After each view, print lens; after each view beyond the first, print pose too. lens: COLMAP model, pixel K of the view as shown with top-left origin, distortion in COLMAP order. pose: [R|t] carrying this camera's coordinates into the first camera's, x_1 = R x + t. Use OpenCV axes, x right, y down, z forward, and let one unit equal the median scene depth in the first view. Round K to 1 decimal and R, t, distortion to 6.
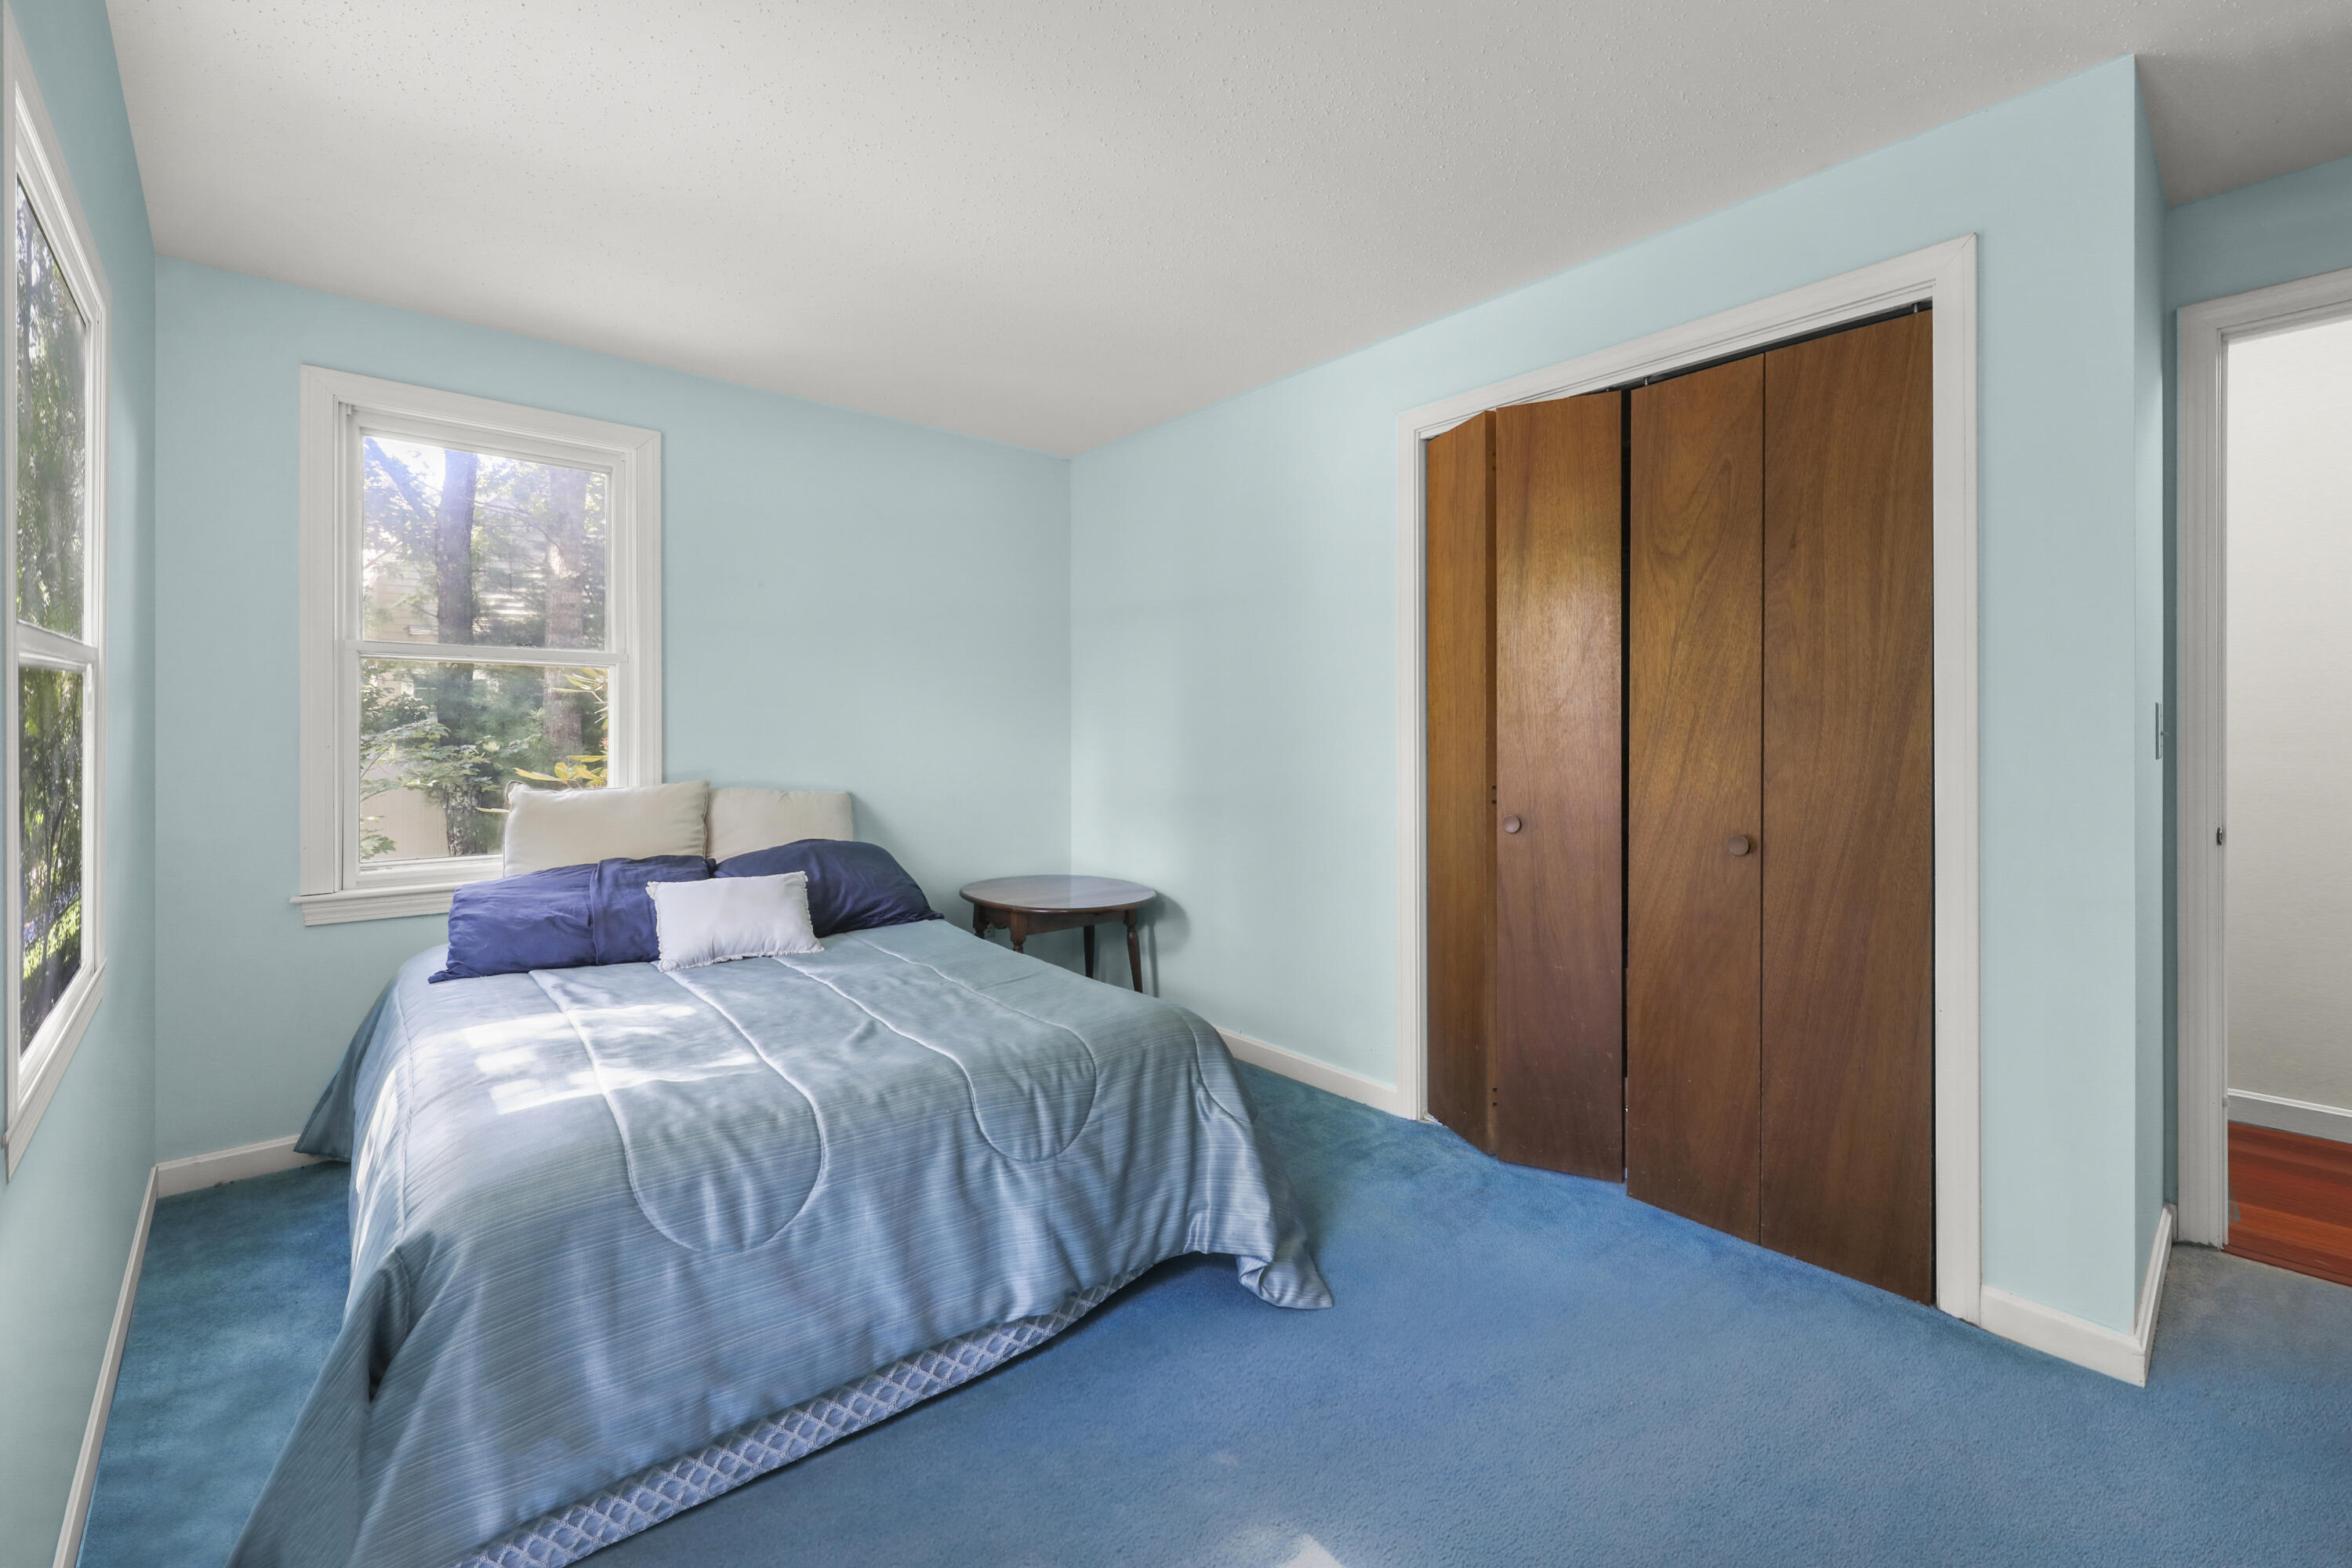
lens RADIAL K [[992.8, 0, 1176.0], [0, 992.8, 731.7], [0, 0, 1]] dist [0.001002, 0.000008]
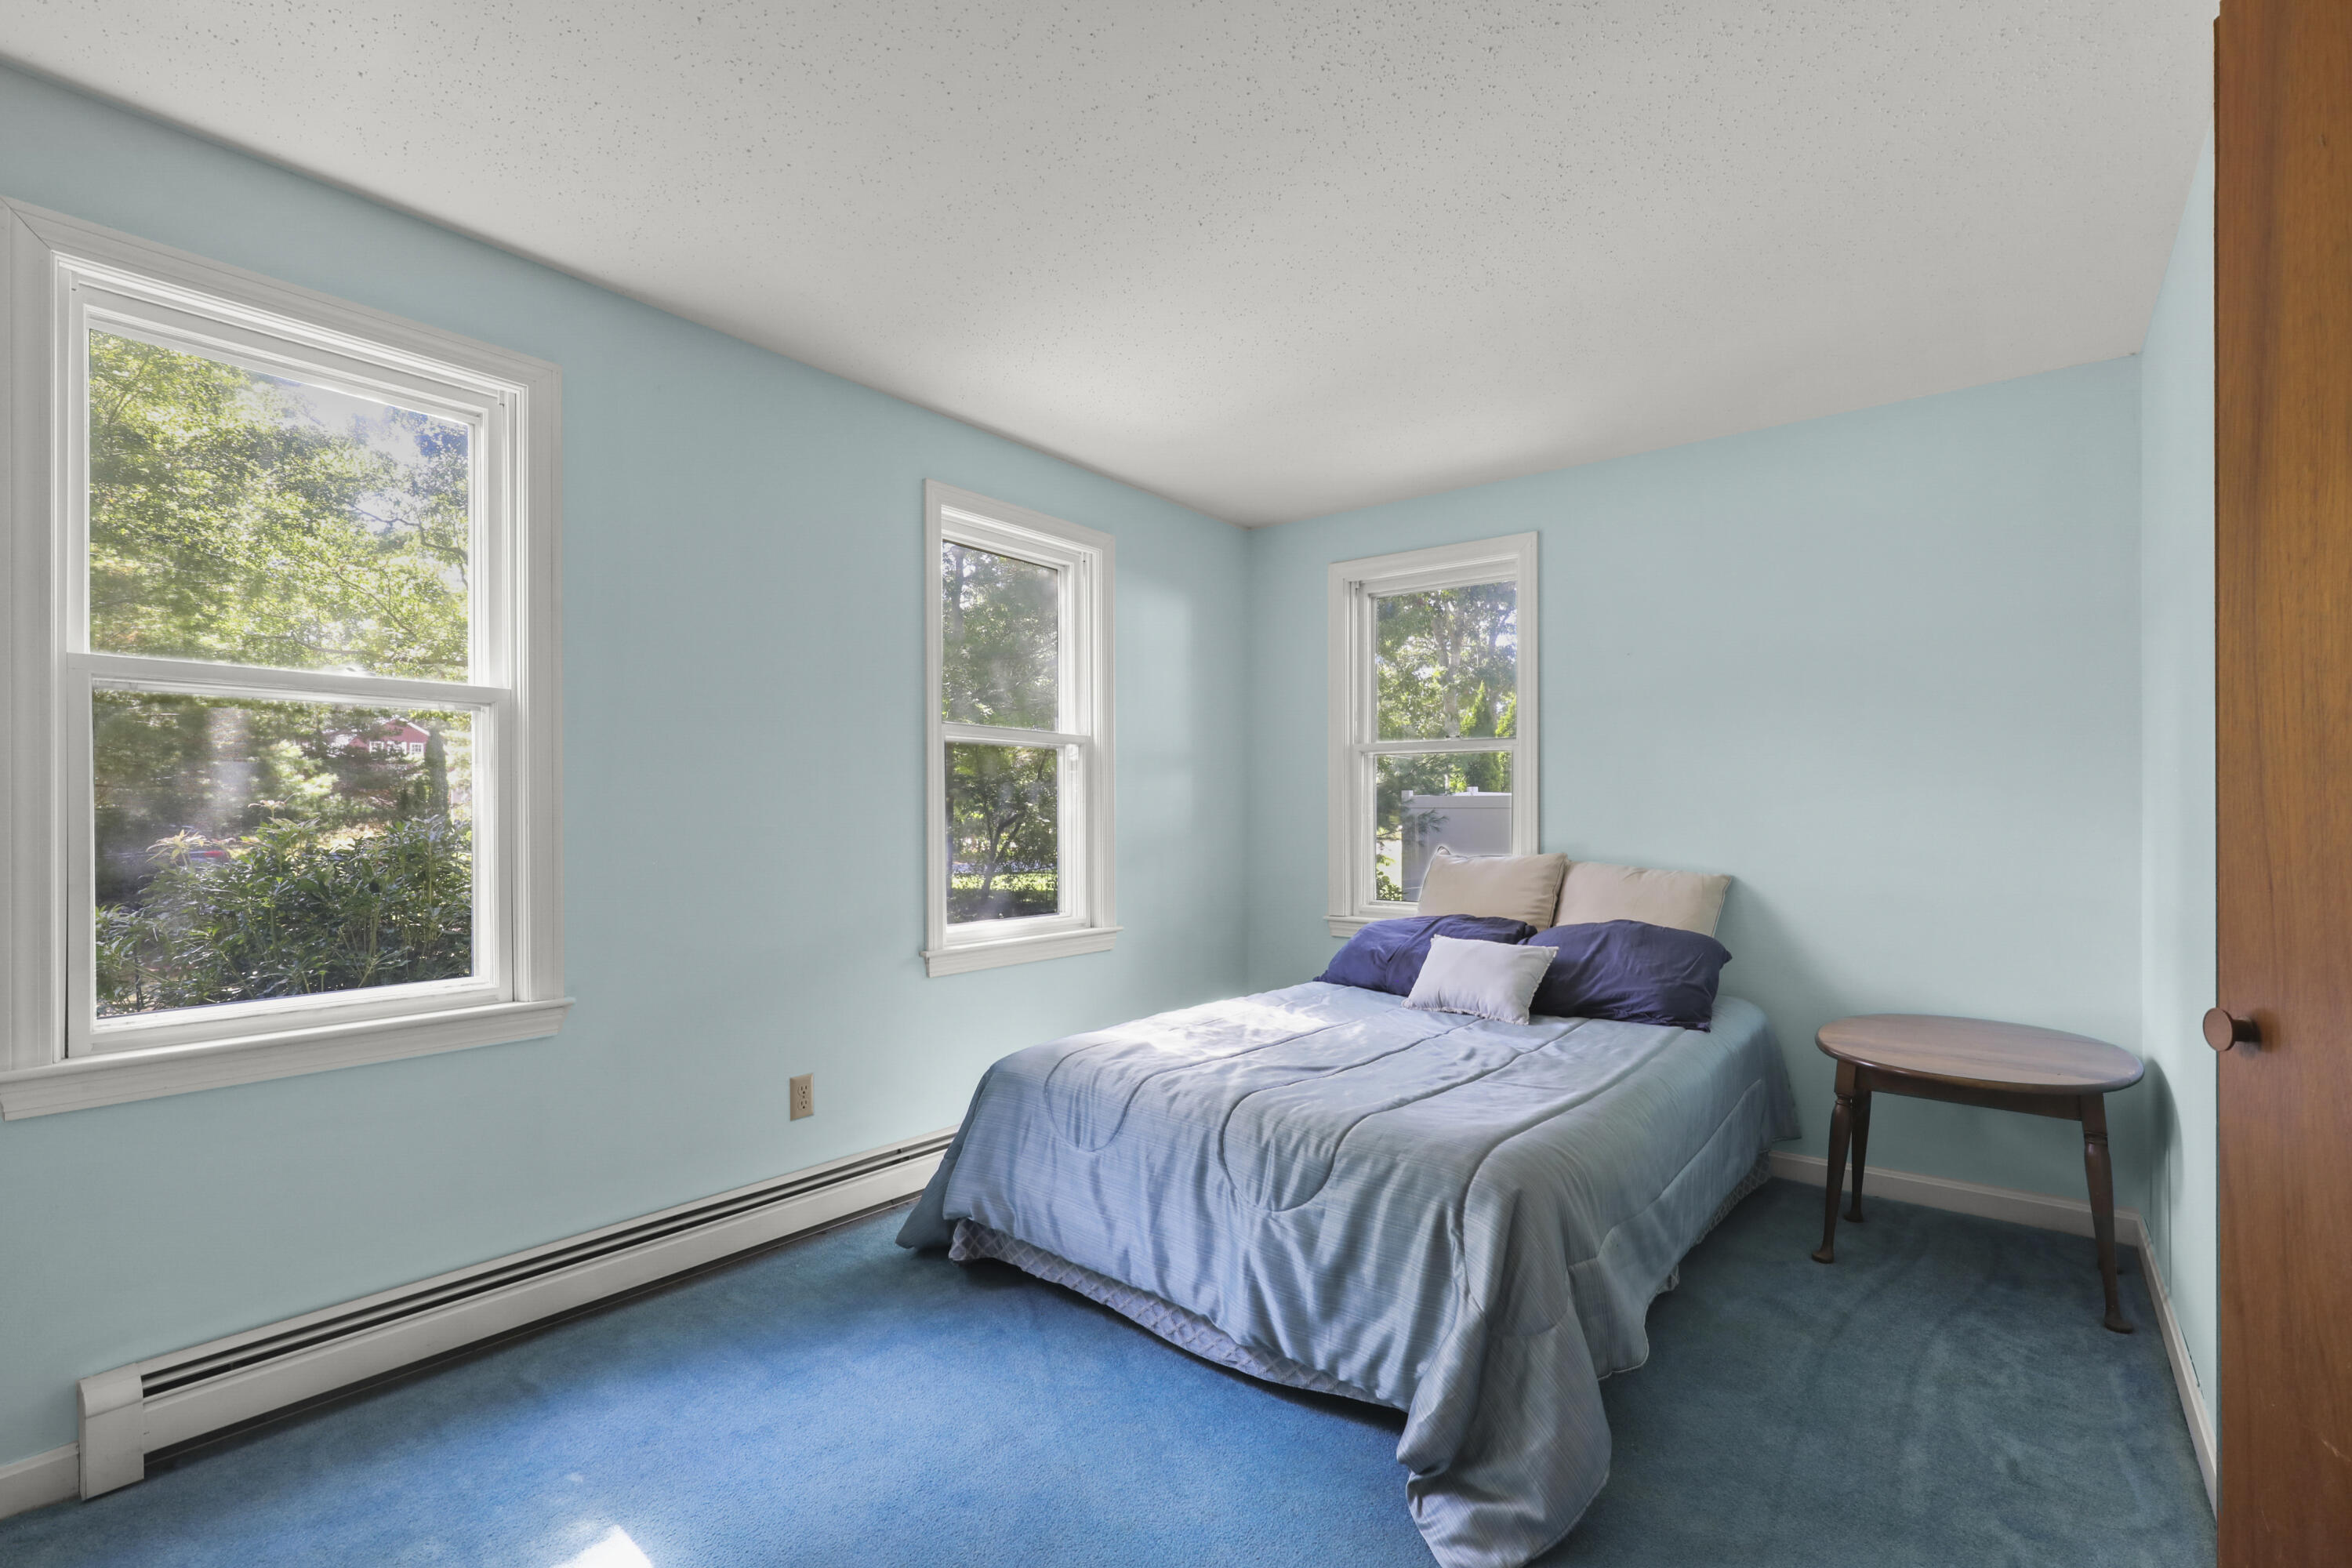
lens RADIAL K [[1065.9, 0, 1193.4], [0, 1065.9, 812.8], [0, 0, 1]] dist [0.001070, -0.000271]
pose [[0.171922, 0.002077, -0.985108, 0.902533], [0.002629, 0.999993, 0.002568, 0.005063], [0.985107, -0.003031, 0.171916, 0.680351]]
